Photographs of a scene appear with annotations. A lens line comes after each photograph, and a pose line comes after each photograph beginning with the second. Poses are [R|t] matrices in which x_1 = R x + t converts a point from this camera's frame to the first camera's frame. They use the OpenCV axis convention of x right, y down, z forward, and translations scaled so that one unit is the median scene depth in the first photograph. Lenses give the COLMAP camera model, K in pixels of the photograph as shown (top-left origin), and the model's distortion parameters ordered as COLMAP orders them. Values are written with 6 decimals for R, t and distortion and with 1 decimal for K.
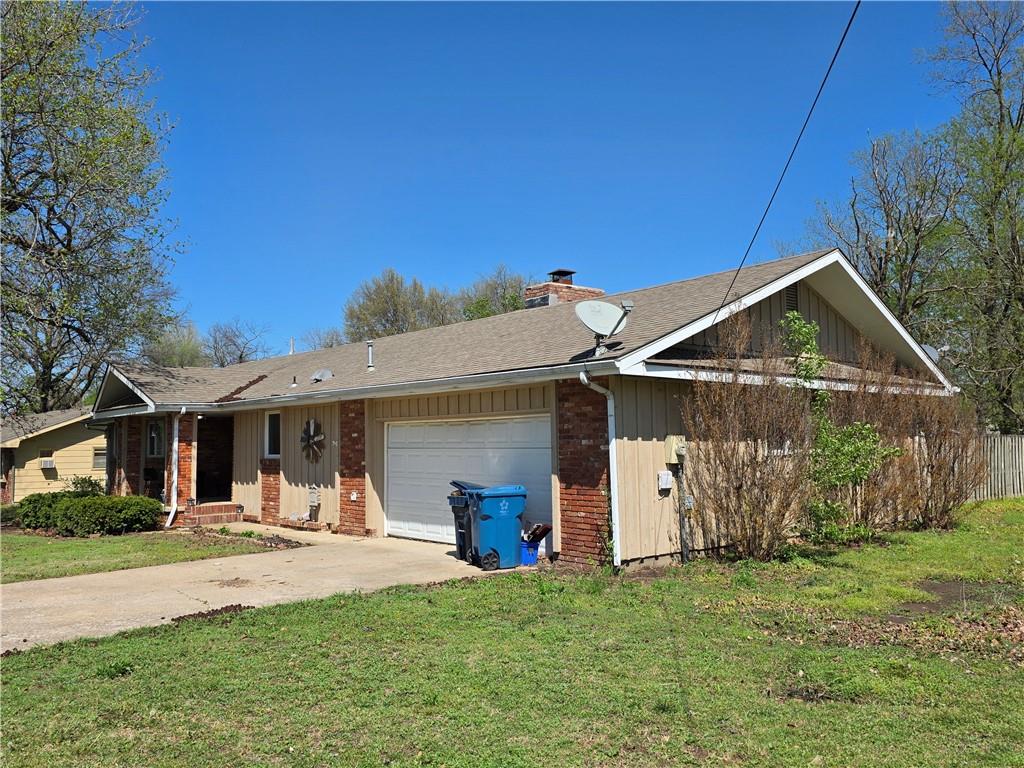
lens RADIAL K [[834.6, 0, 512.0], [0, 834.6, 384.0], [0, 0, 1]] dist [0.055628, -0.000124]
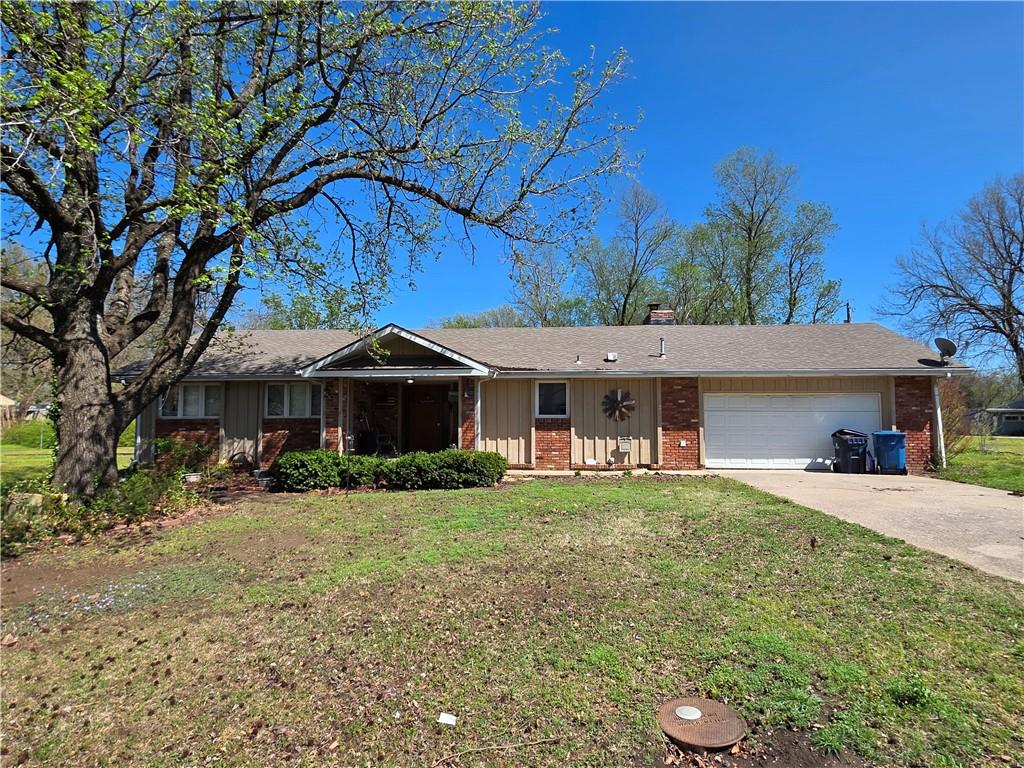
lens RADIAL K [[558.9, 0, 512.0], [0, 558.9, 384.0], [0, 0, 1]] dist [0.002350, 0.000452]
pose [[0.711235, 0.054164, 0.700864, -1.016868], [-0.059209, 0.998100, -0.017050, 0.061029], [-0.700456, -0.029371, 0.713091, 0.484298]]
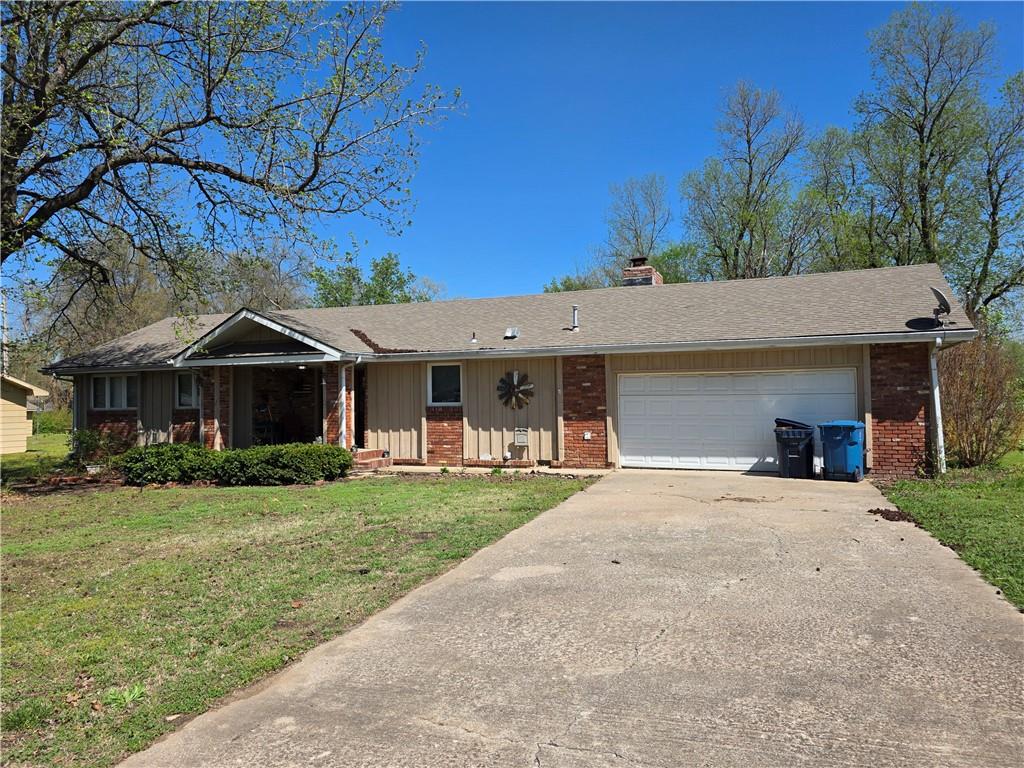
lens RADIAL K [[688.9, 0, 513.4], [0, 688.9, 386.2], [0, 0, 1]] dist [0.070335, -0.001563]
pose [[0.880534, 0.010103, 0.473876, -0.696849], [-0.032188, 0.998739, 0.038517, 0.027652], [-0.472889, -0.049169, 0.879749, 0.181028]]
